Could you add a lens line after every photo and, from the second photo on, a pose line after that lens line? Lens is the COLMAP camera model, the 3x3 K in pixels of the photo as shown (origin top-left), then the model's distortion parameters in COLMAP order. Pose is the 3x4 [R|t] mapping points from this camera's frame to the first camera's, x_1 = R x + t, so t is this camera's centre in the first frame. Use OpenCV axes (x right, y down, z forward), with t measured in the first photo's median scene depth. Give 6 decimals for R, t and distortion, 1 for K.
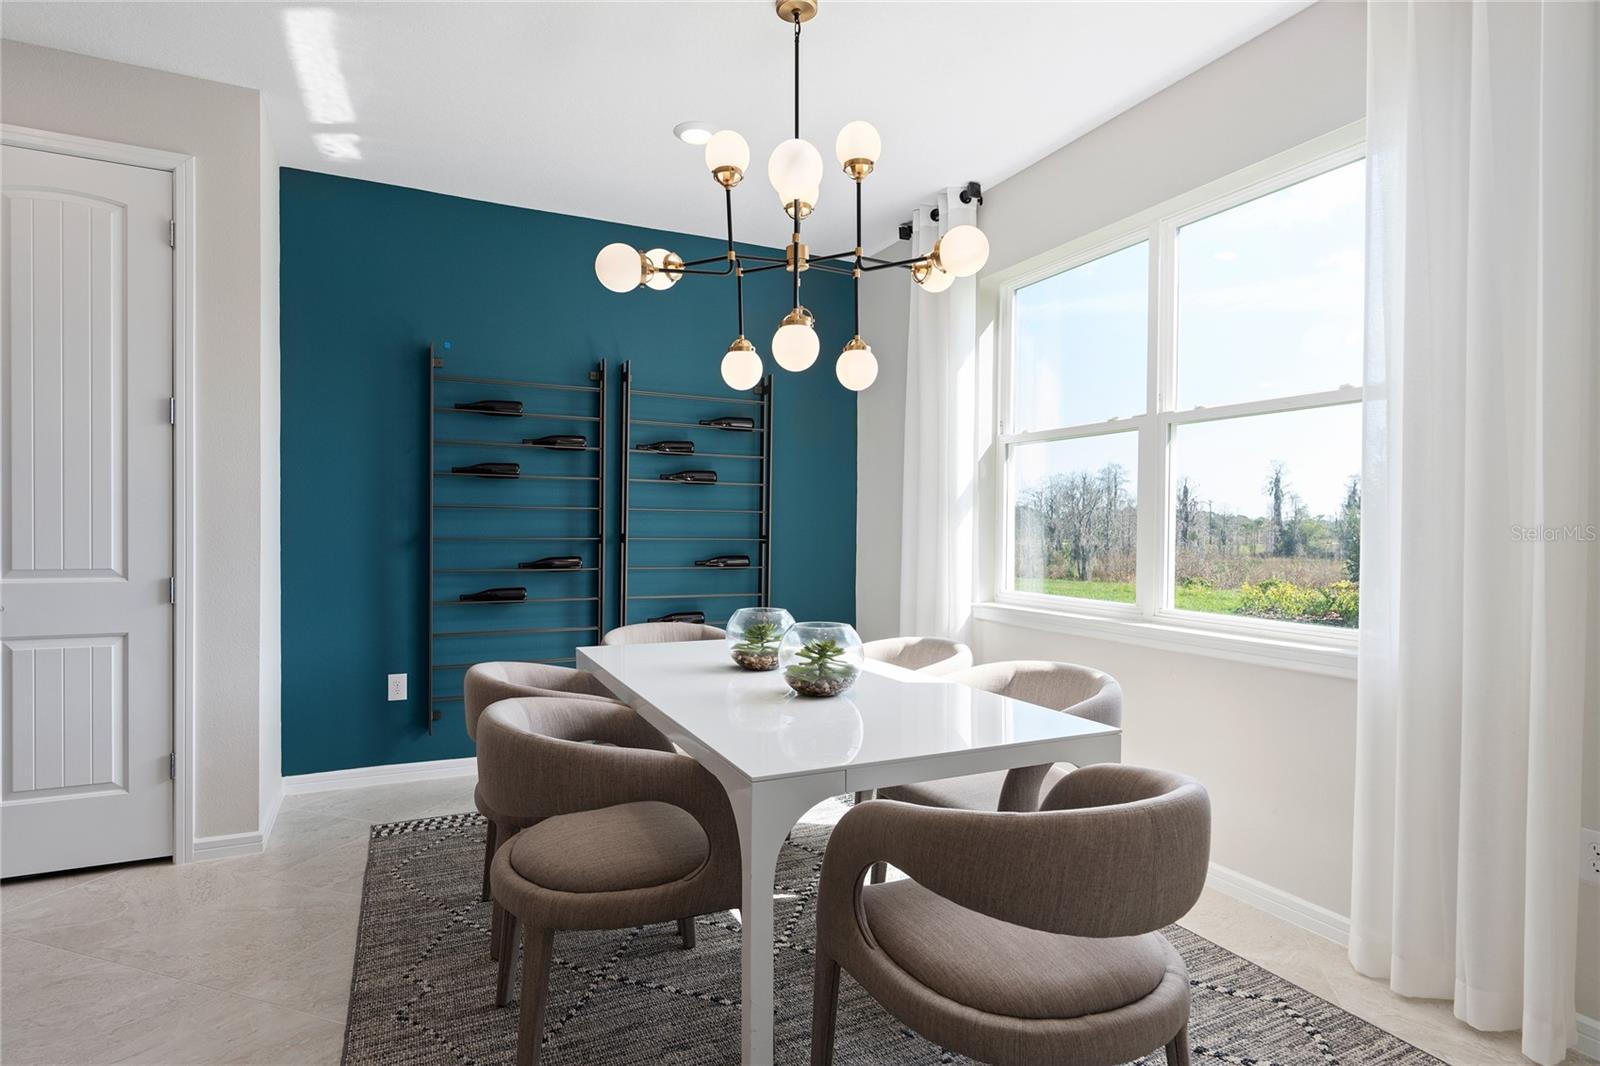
lens RADIAL K [[791.6, 0, 798.0], [0, 791.6, 538.8], [0, 0, 1]] dist [-0.011465, 0.004955]
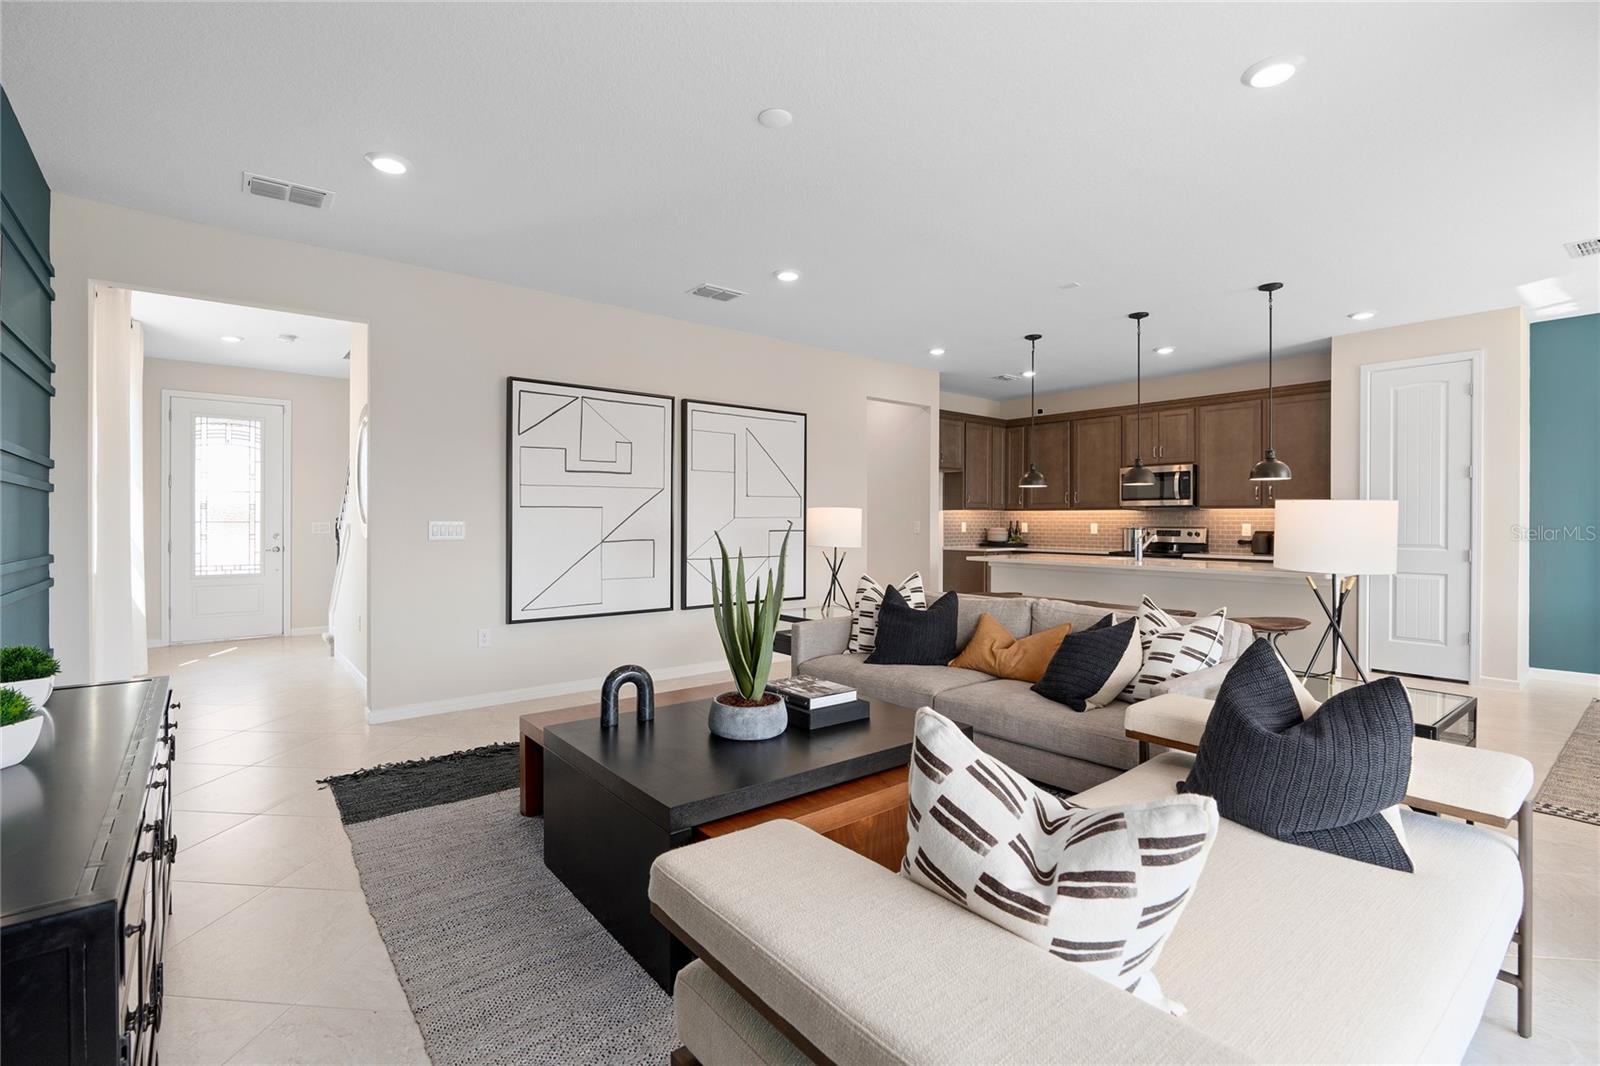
lens RADIAL K [[725.9, 0, 786.7], [0, 725.9, 522.0], [0, 0, 1]] dist [-0.008719, 0.002162]
pose [[0.212391, -0.003861, -0.977177, 0.718600], [-0.013585, 0.999884, -0.006904, 0.012330], [0.977090, 0.014741, 0.212314, -1.219817]]
